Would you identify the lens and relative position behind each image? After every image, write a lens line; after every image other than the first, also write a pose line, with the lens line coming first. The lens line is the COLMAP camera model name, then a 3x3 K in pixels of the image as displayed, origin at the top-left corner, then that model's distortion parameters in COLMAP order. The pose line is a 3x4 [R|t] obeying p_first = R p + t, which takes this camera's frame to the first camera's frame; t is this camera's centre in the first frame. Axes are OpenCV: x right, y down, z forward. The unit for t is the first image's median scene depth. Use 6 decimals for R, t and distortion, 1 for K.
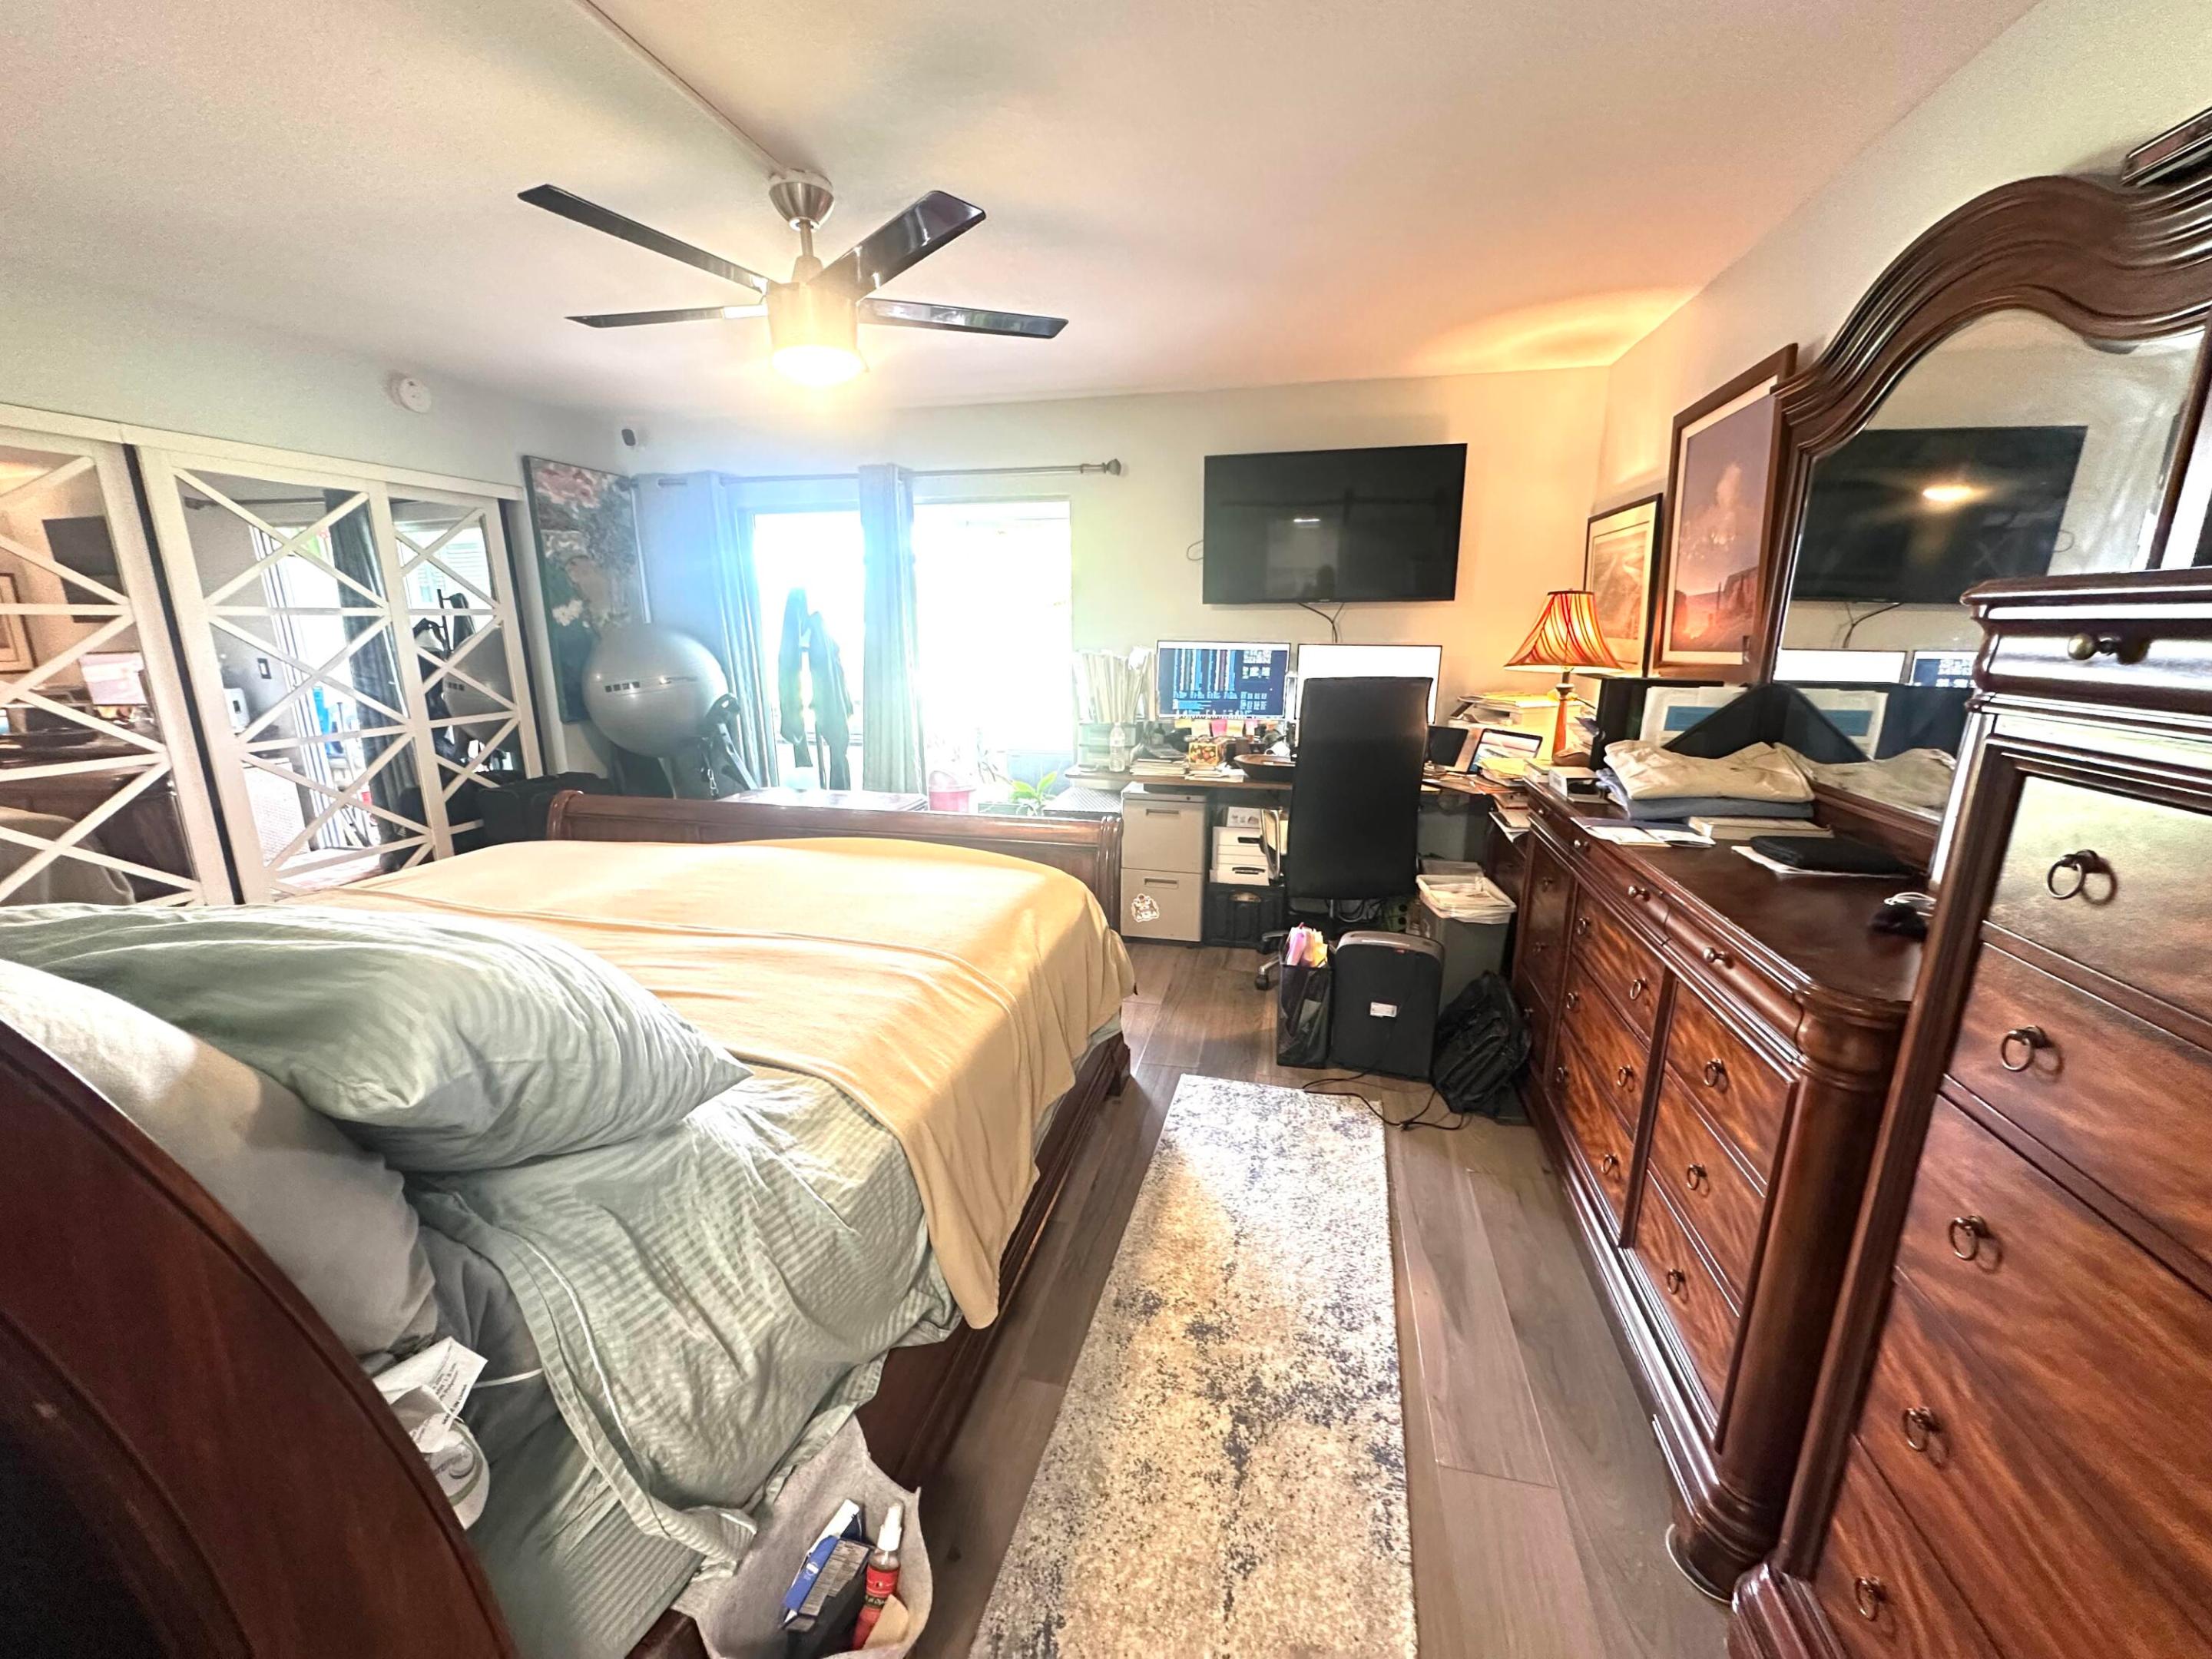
lens RADIAL K [[884.3, 0, 1108.0], [0, 884.3, 833.6], [0, 0, 1]] dist [-0.004566, 0.000887]
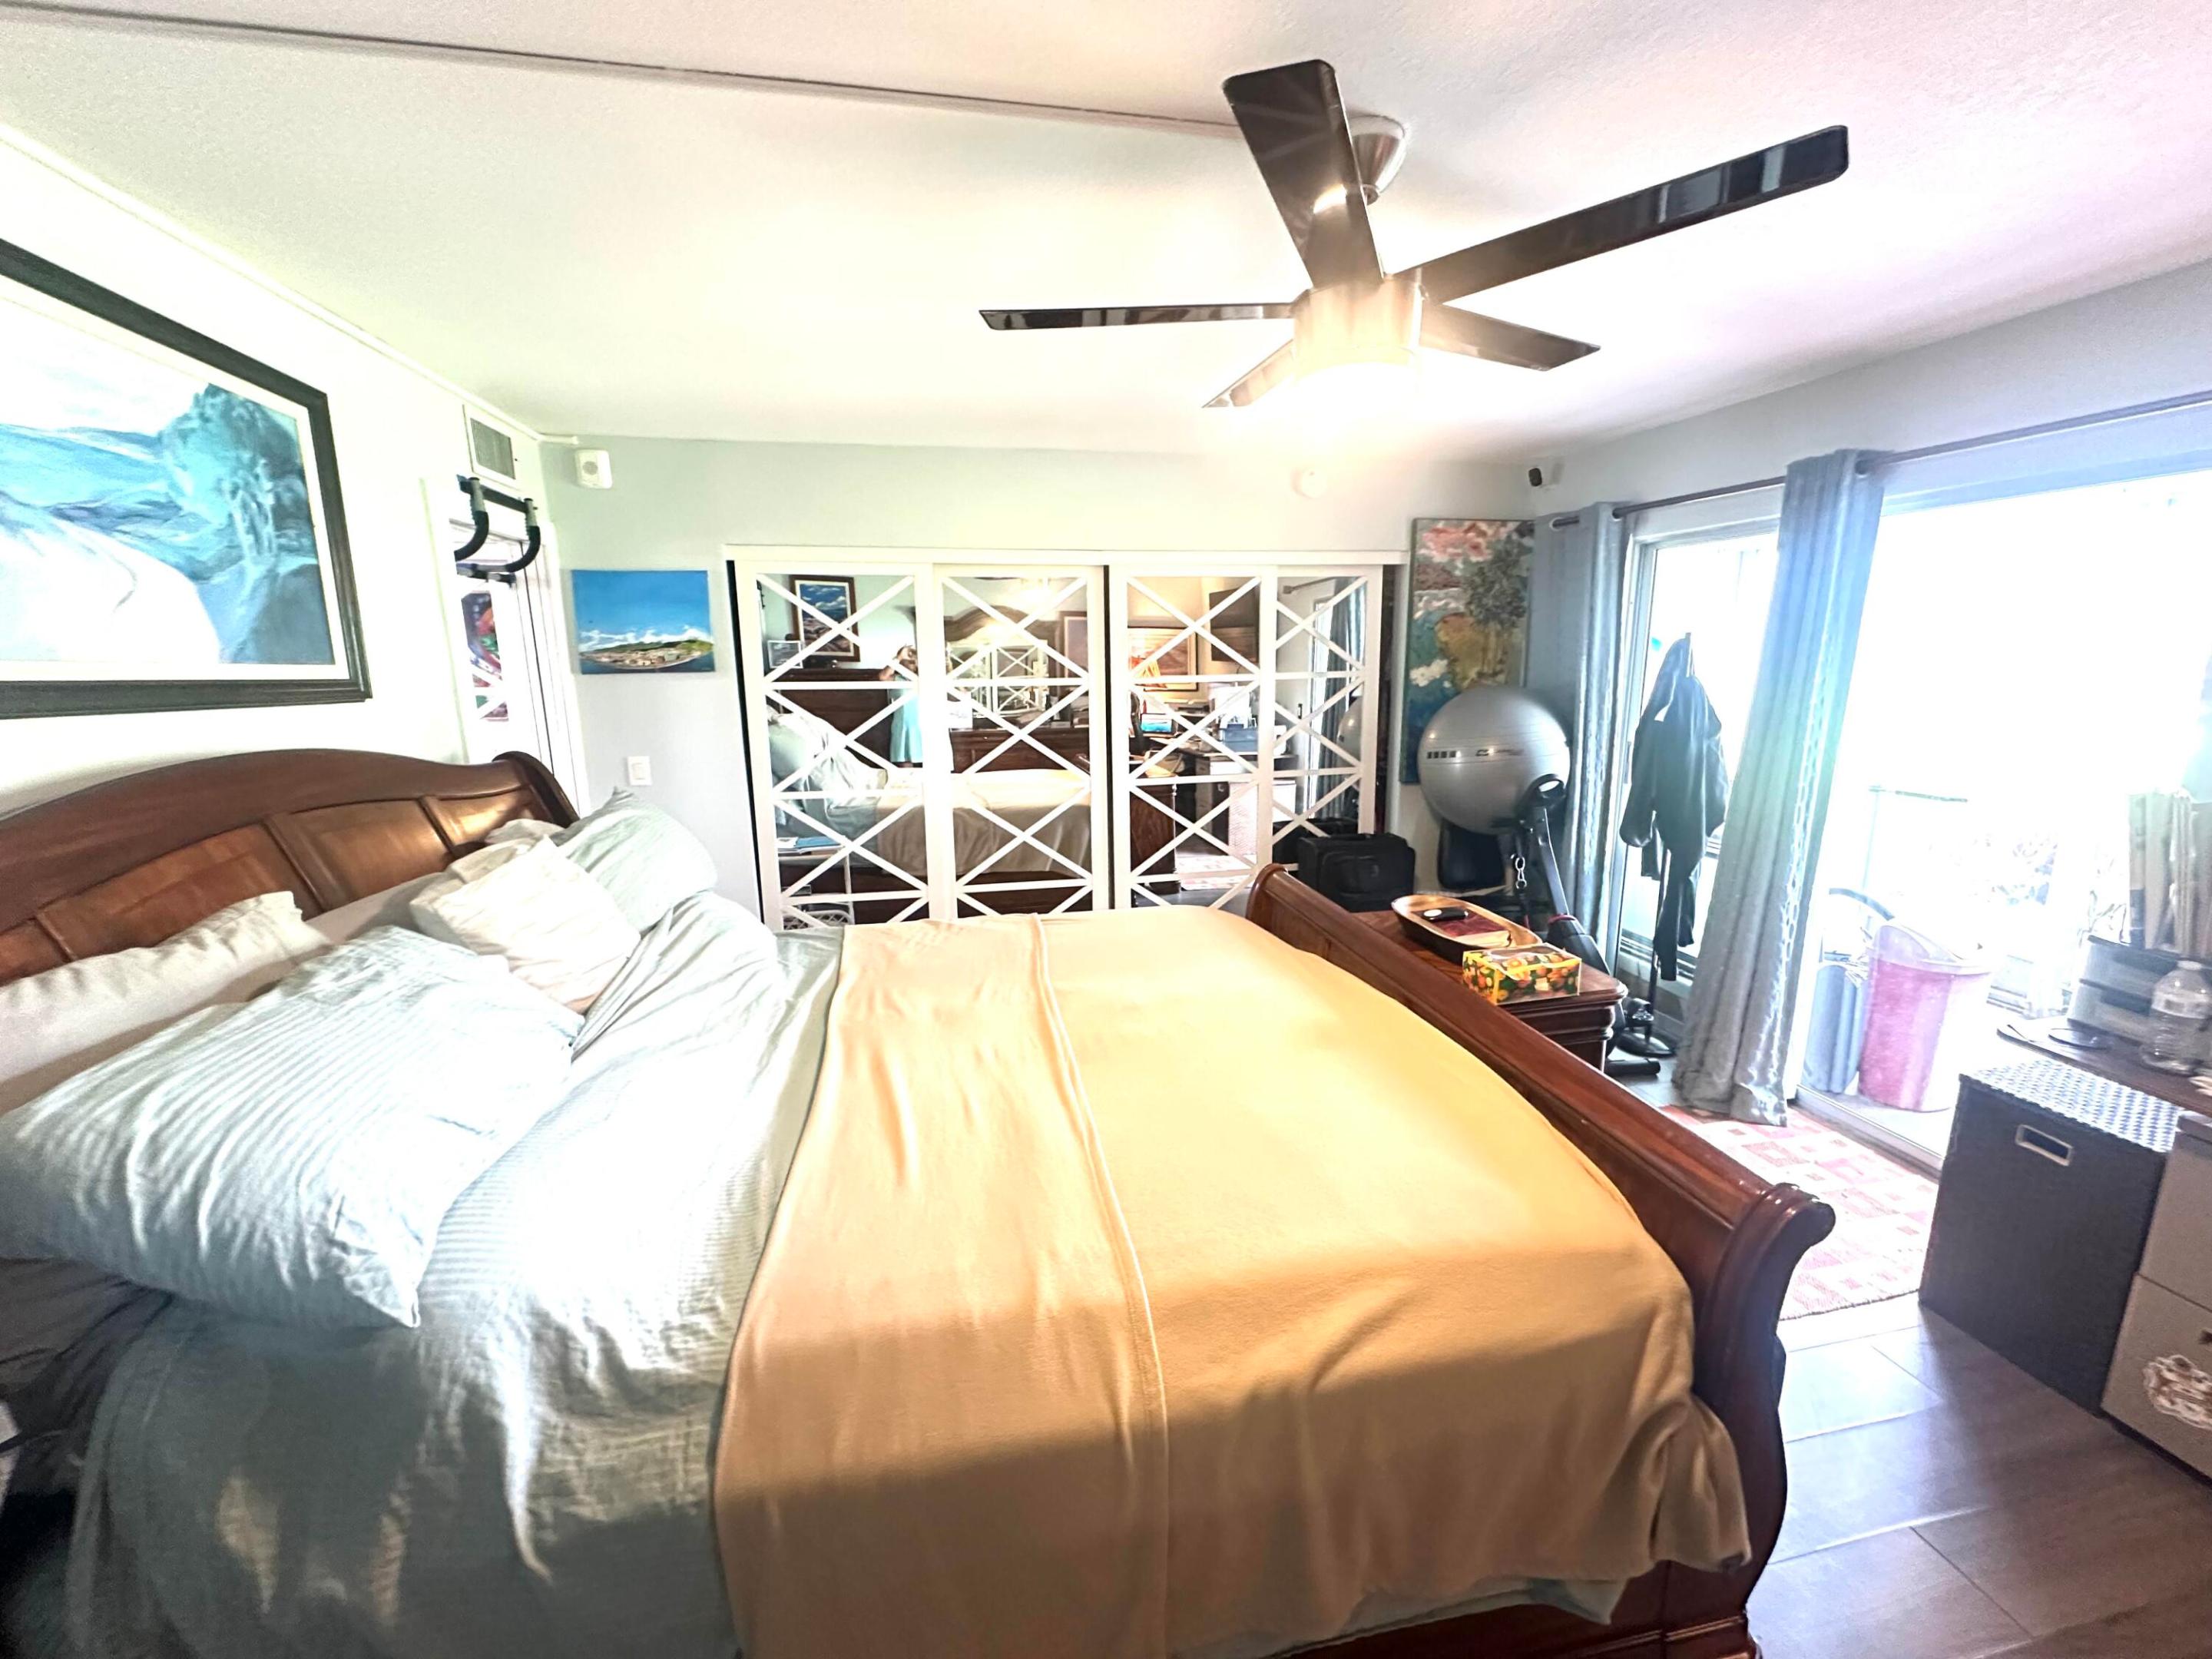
lens RADIAL K [[884.3, 0, 1105.6], [0, 884.3, 828.1], [0, 0, 1]] dist [-0.004566, 0.000887]
pose [[0.408364, 0.173774, -0.896126, 0.147861], [-0.196165, 0.975482, 0.099770, -0.112560], [0.891492, 0.135047, 0.432440, 0.288581]]
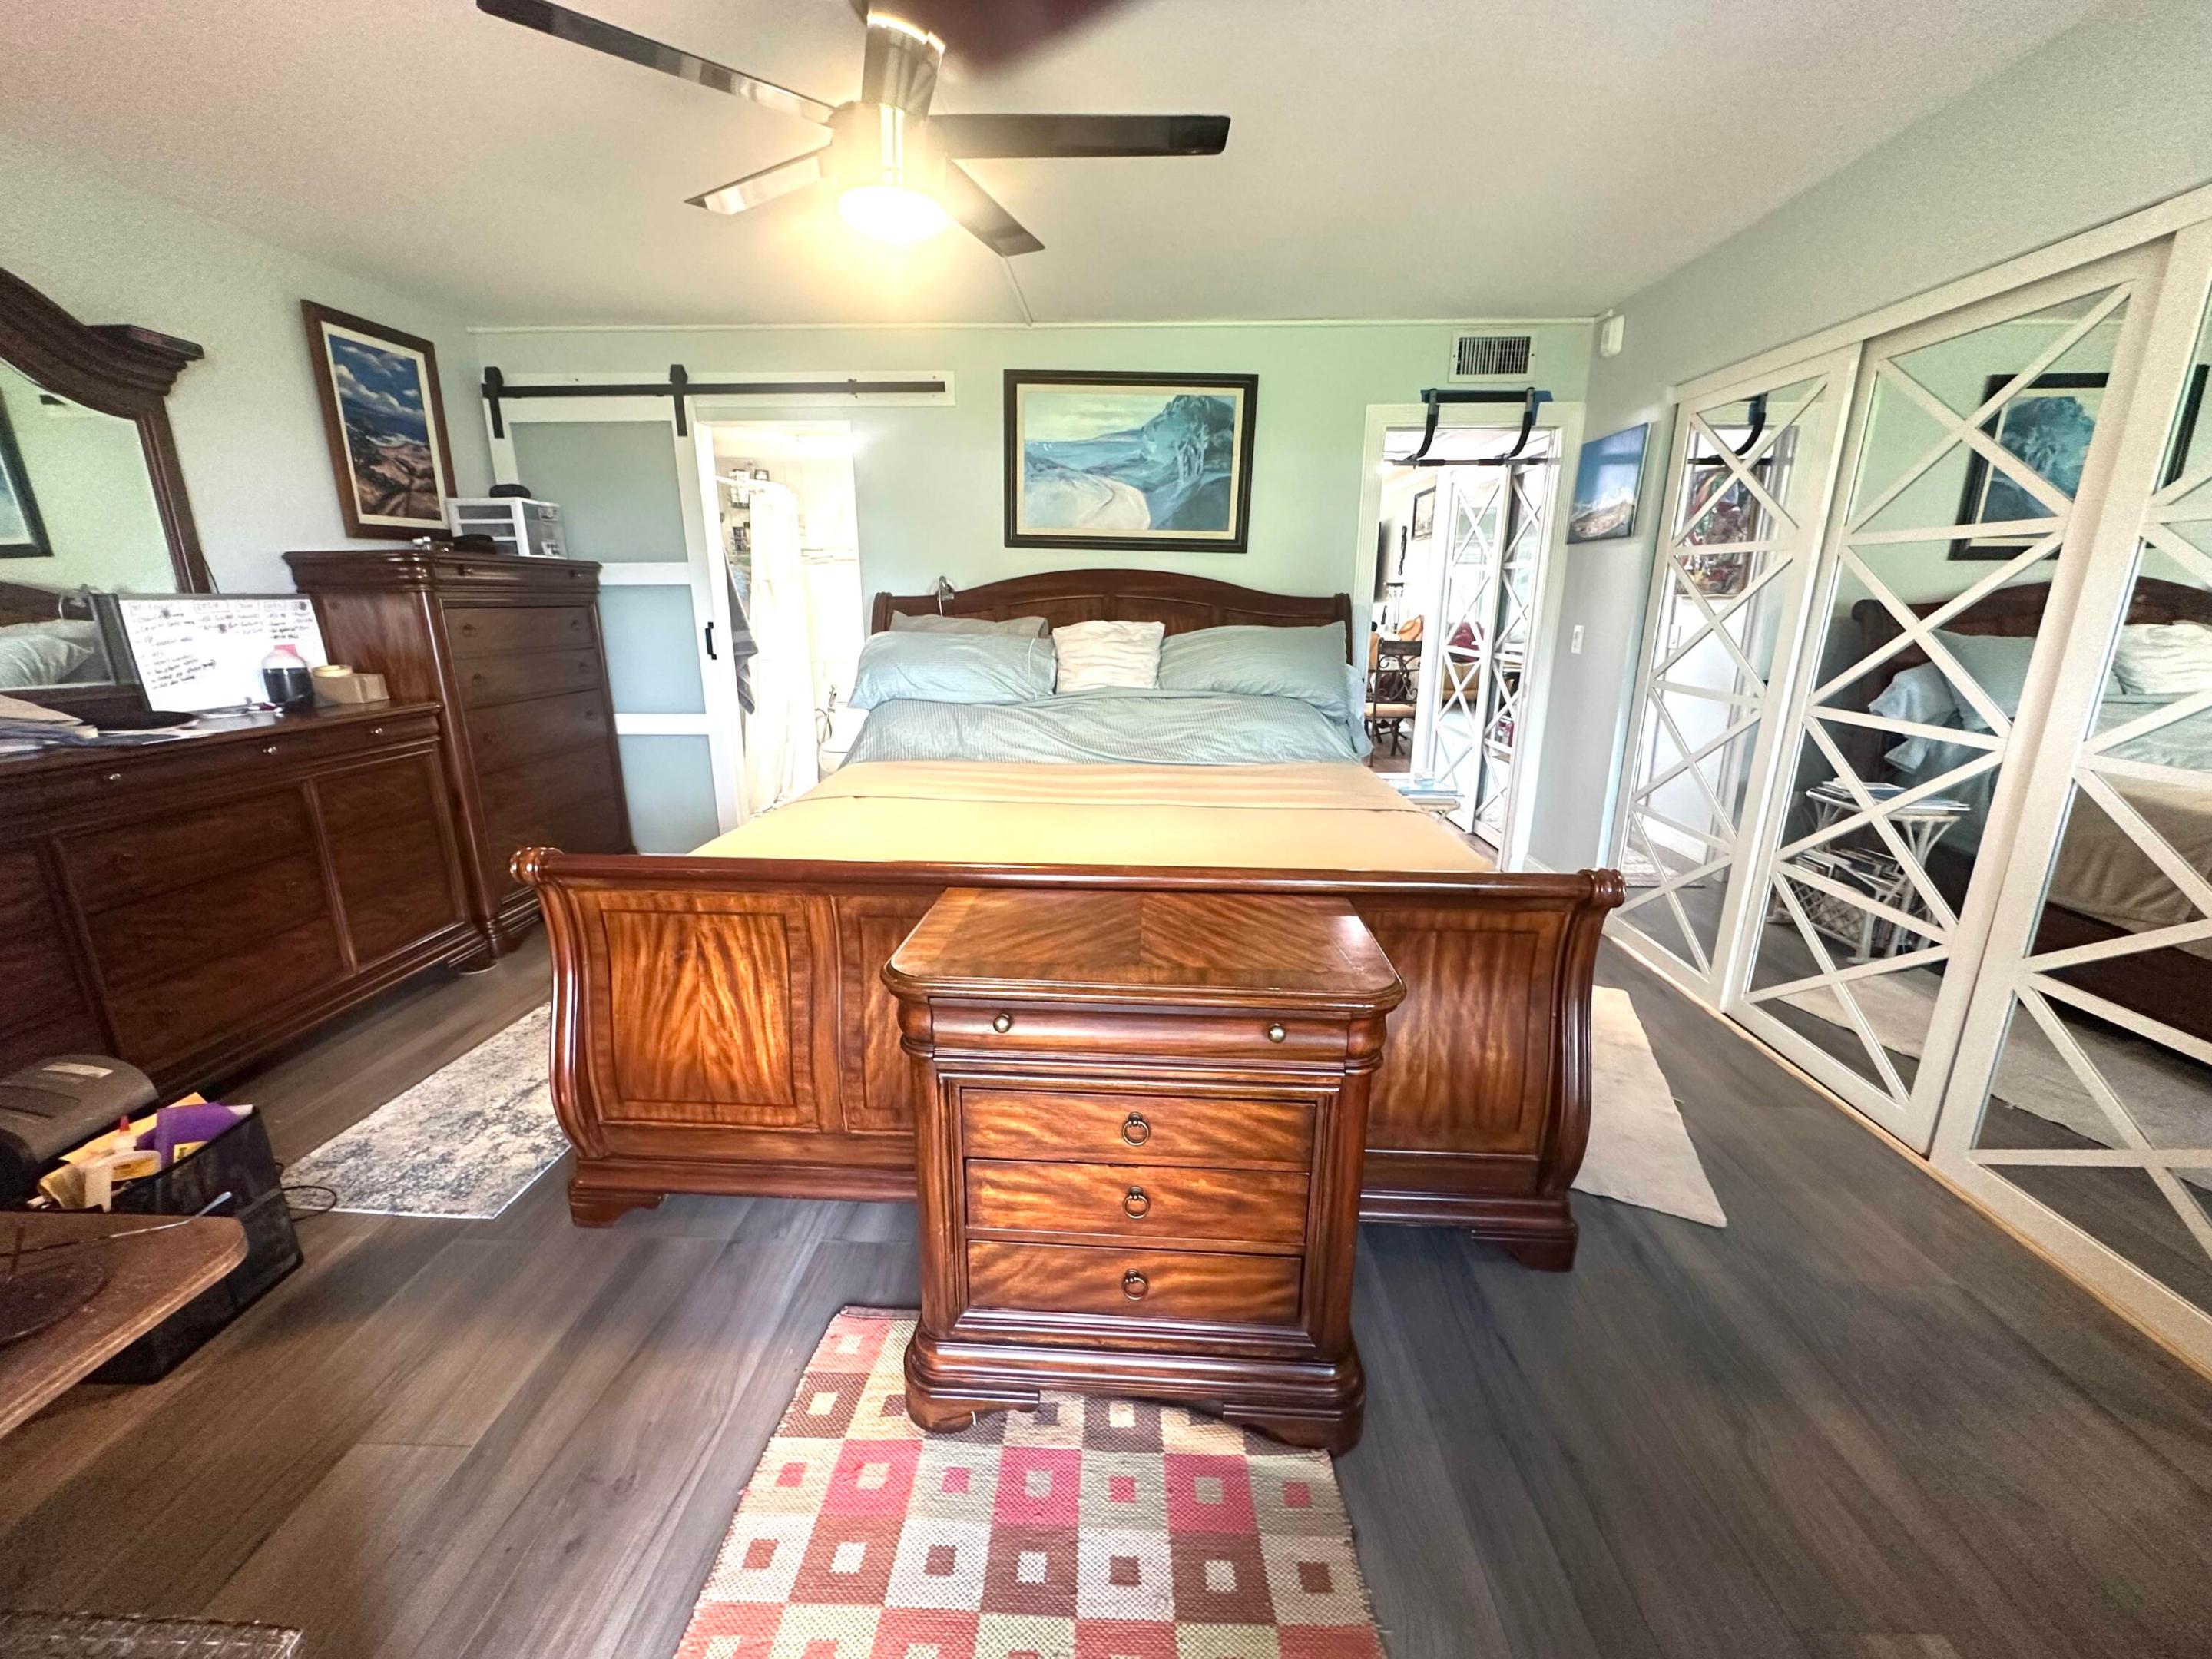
lens RADIAL K [[884.3, 0, 1107.2], [0, 884.3, 830.5], [0, 0, 1]] dist [-0.004566, 0.000887]
pose [[-0.984930, 0.040371, -0.168178, -0.174898], [-0.043273, 0.883928, 0.465617, -0.210643], [0.167455, 0.465877, -0.868860, 0.993392]]
